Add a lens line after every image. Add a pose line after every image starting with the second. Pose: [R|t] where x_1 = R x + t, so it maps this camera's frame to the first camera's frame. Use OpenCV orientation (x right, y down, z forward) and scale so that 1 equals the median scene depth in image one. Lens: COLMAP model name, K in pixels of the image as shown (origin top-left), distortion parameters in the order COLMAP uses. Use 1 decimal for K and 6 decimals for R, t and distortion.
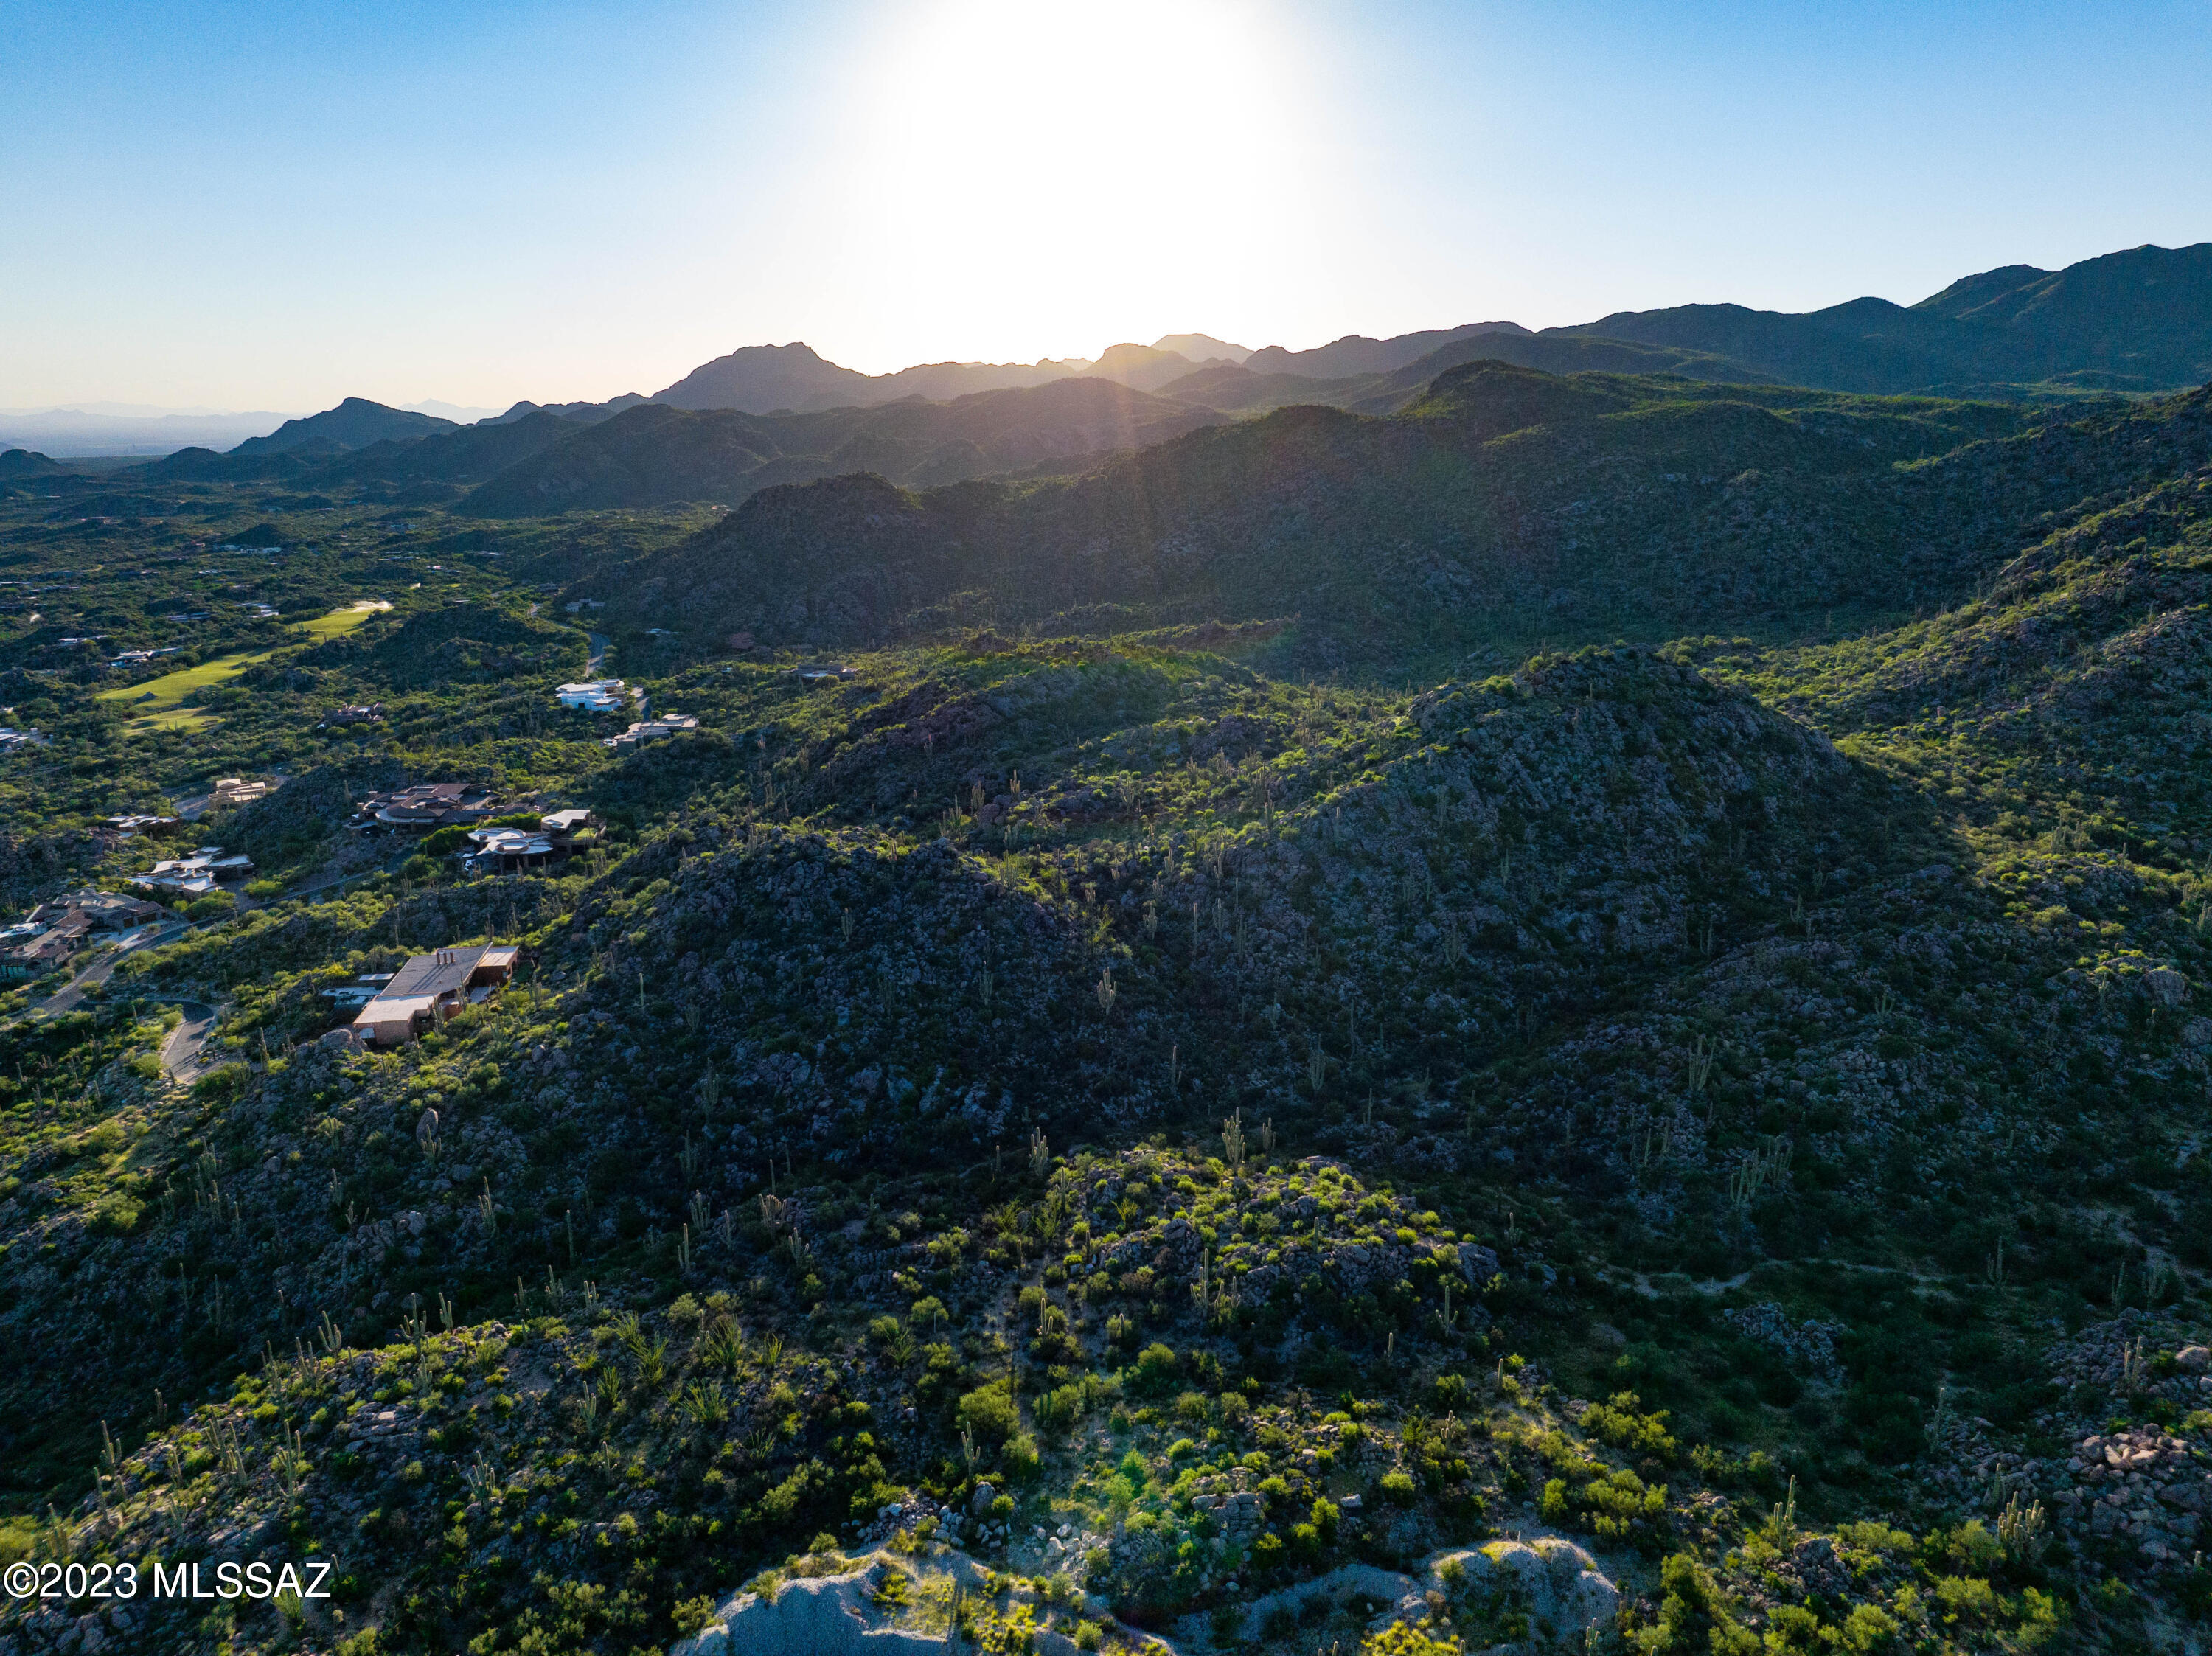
lens RADIAL K [[1545.4, 0, 1096.2], [0, 1545.4, 823.9], [0, 0, 1]] dist [-0.042150, 0.009537]
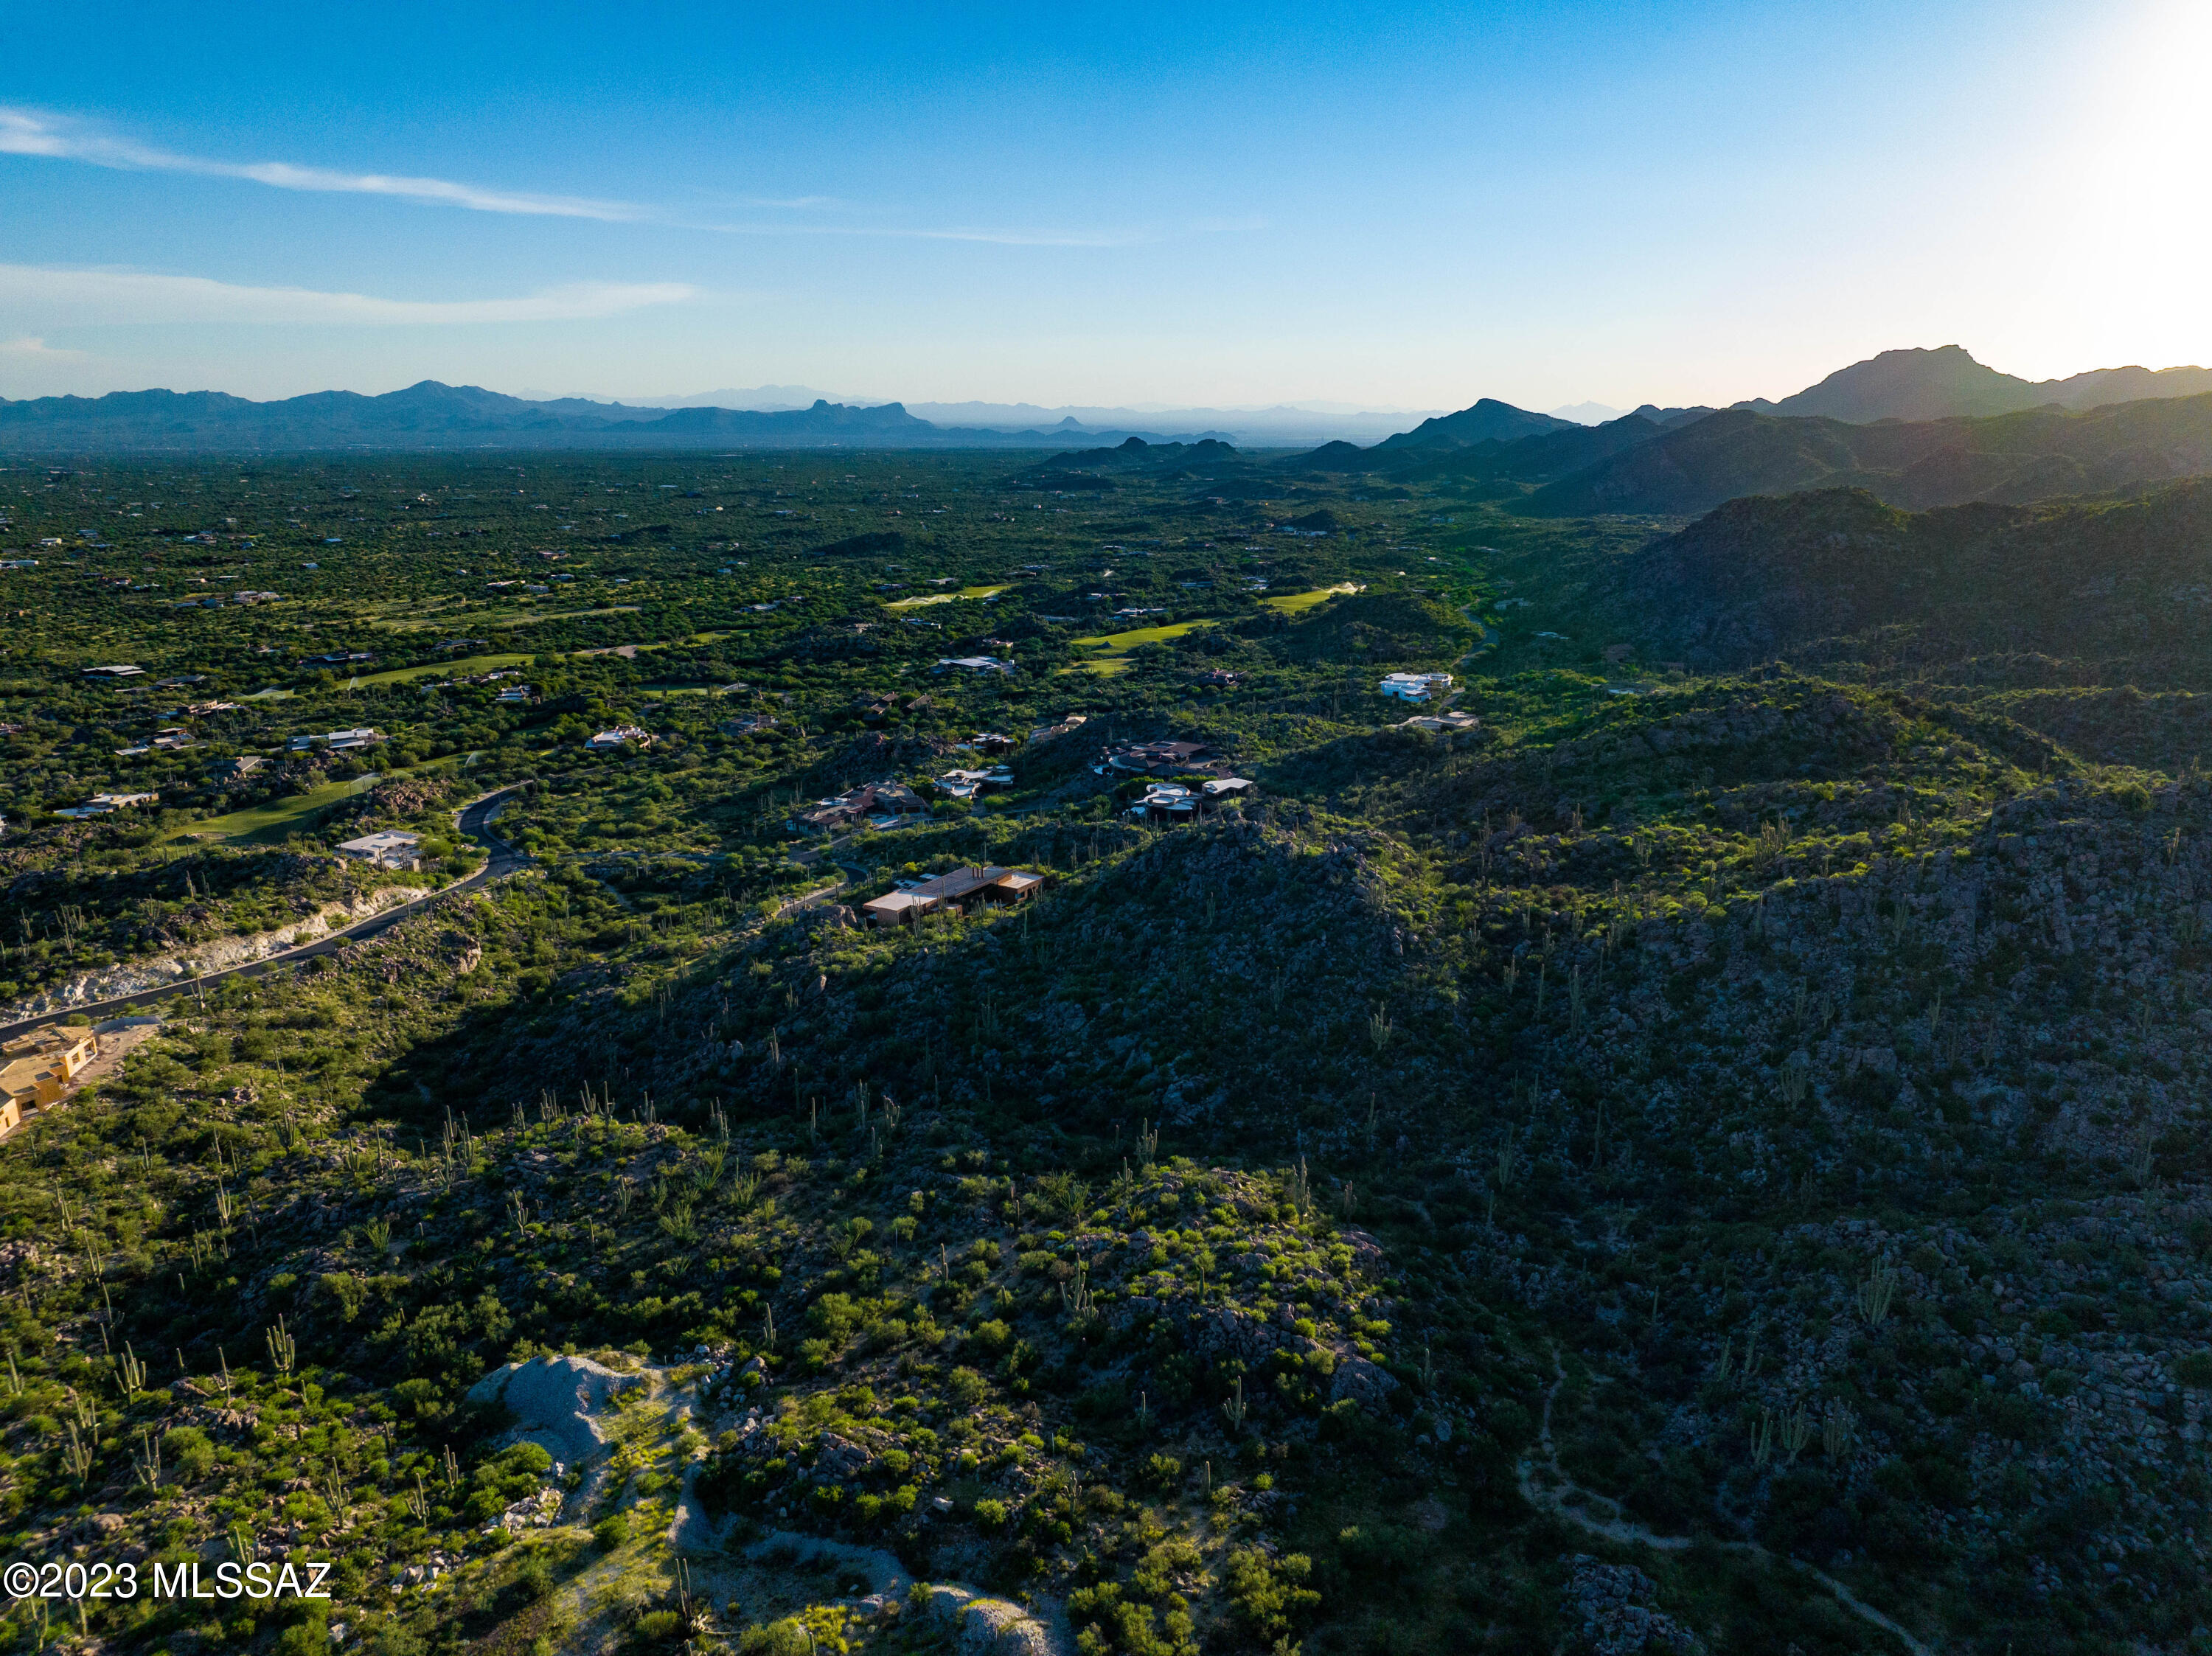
lens RADIAL K [[1559.0, 0, 1108.7], [0, 1559.0, 821.5], [0, 0, 1]] dist [-0.041691, 0.007408]
pose [[0.768815, 0.167540, -0.617133, 0.290888], [-0.171412, 0.983744, 0.053527, -0.024401], [0.616069, 0.064632, 0.785036, 0.091203]]
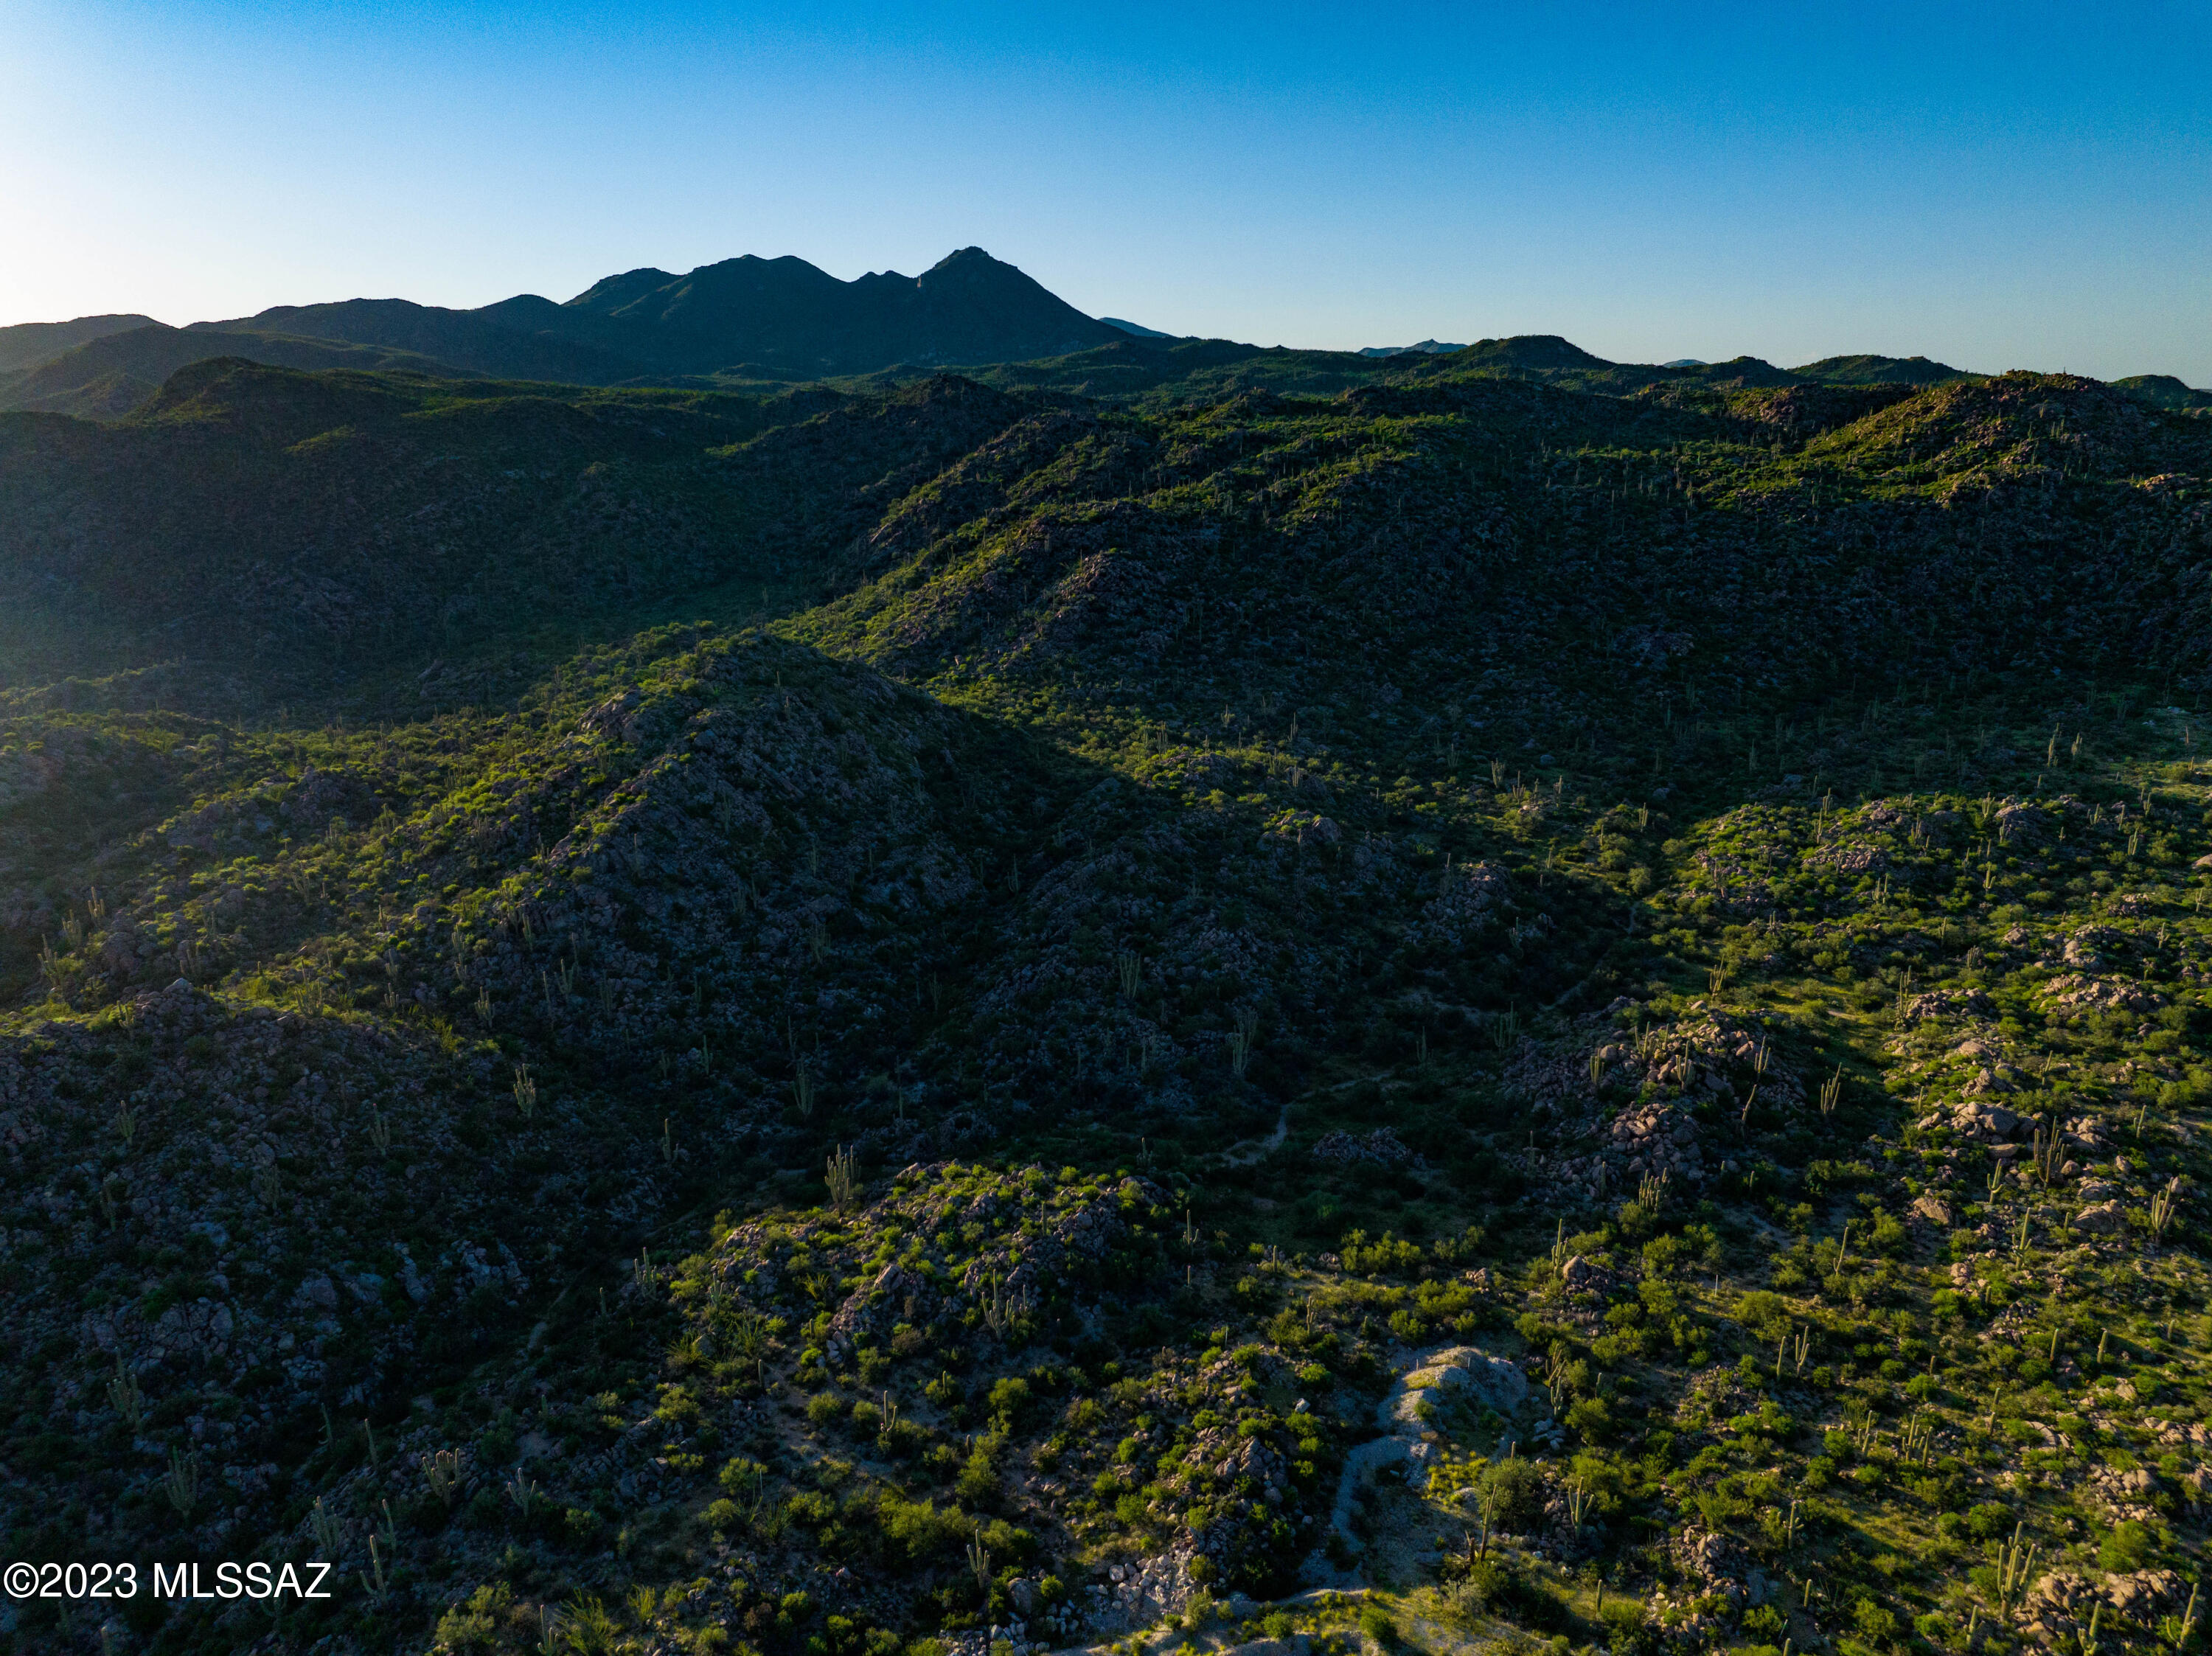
lens RADIAL K [[1545.4, 0, 1096.2], [0, 1545.4, 823.9], [0, 0, 1]] dist [-0.042150, 0.009537]
pose [[0.693073, -0.199436, 0.692730, -0.215914], [0.197816, 0.976696, 0.083276, -0.029137], [-0.693195, 0.079317, 0.716373, 0.102093]]
